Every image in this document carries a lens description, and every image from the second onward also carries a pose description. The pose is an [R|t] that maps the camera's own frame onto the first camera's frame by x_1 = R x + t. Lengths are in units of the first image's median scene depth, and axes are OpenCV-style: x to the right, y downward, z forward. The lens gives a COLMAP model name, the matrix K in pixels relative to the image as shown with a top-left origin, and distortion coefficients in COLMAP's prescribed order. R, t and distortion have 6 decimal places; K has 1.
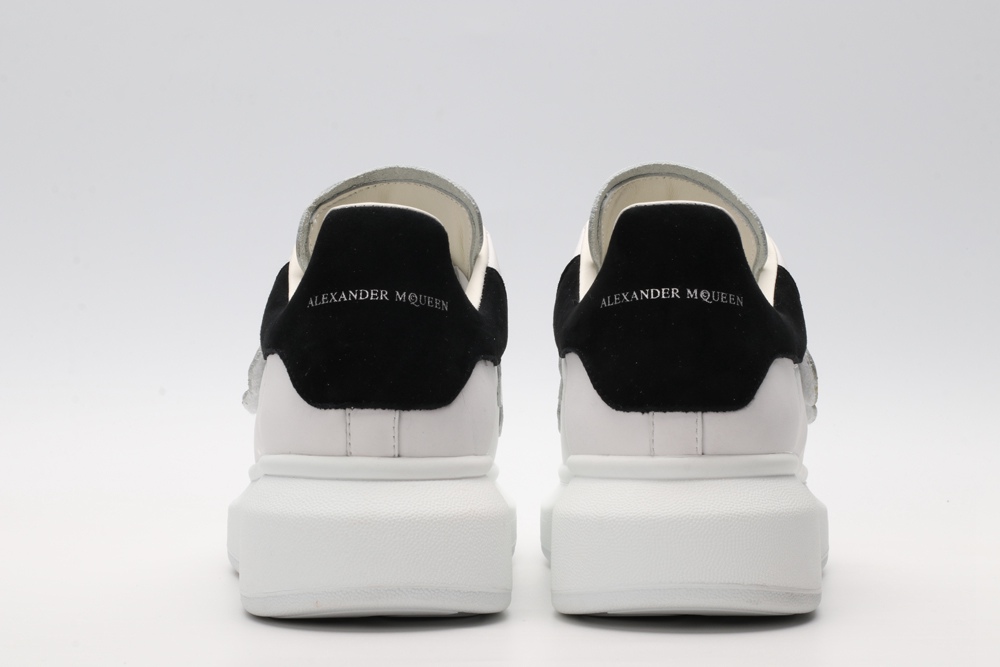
lens RADIAL K [[2247.9, 0, 502.7], [0, 2247.9, 335.0], [0, 0, 1]] dist [-0.049639, 0.000000]
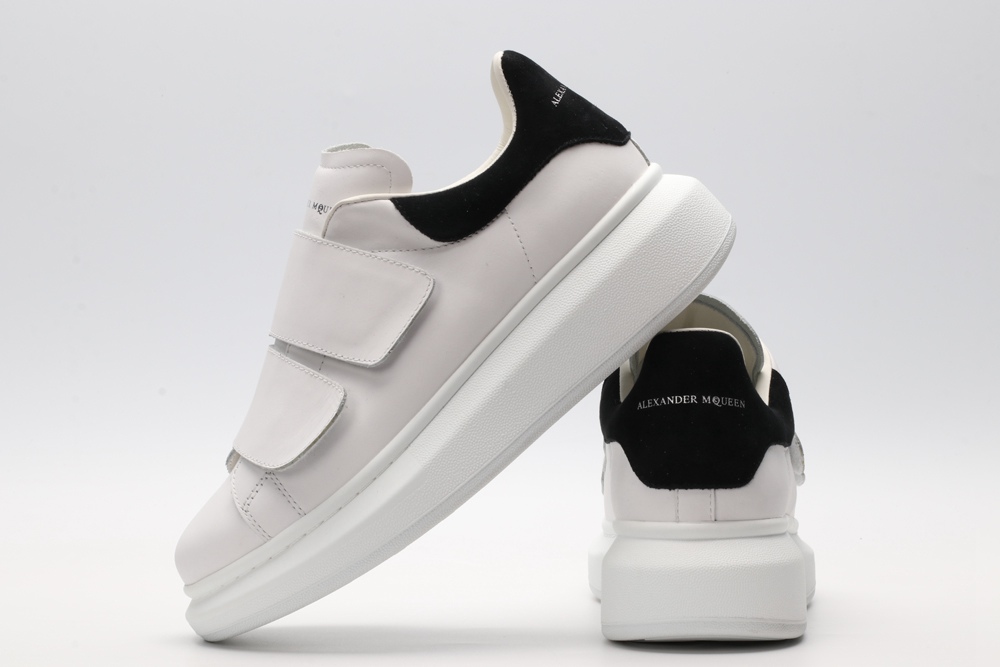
lens RADIAL K [[2247.9, 0, 498.1], [0, 2247.9, 335.2], [0, 0, 1]] dist [-0.049639, 0.000000]
pose [[0.999936, -0.008732, -0.007237, -0.028815], [0.008731, 0.999962, -0.000211, -0.056764], [0.007238, 0.000148, 0.999974, -0.328732]]
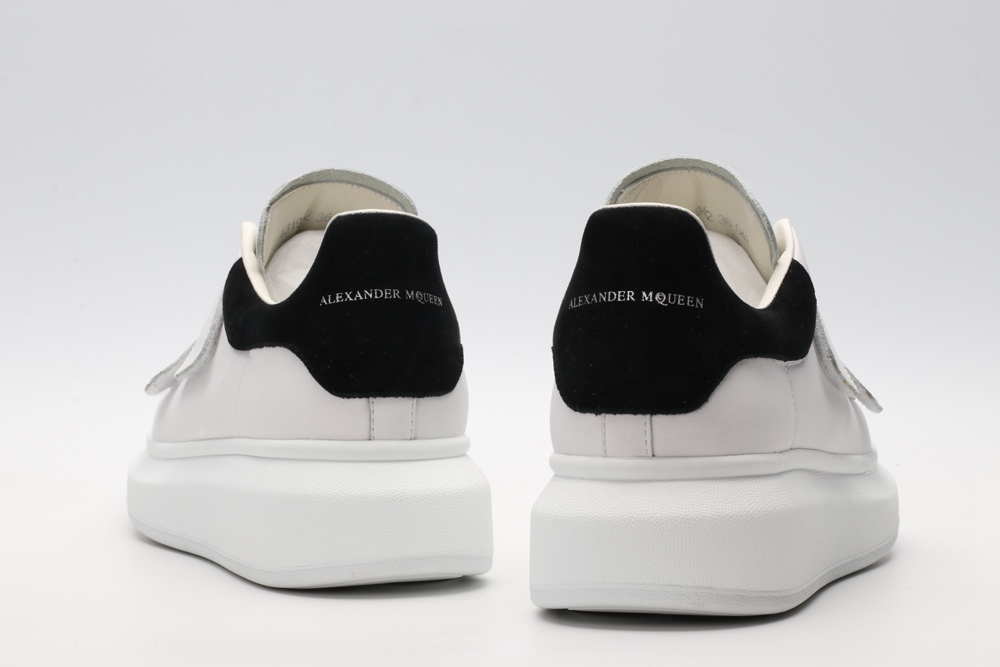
lens RADIAL K [[2247.9, 0, 499.2], [0, 2247.9, 331.1], [0, 0, 1]] dist [-0.049639, 0.000000]
pose [[0.967822, -0.000983, -0.251633, 0.270989], [0.008968, 0.999492, 0.030586, -0.033949], [0.251475, -0.031859, 0.967339, 0.007905]]
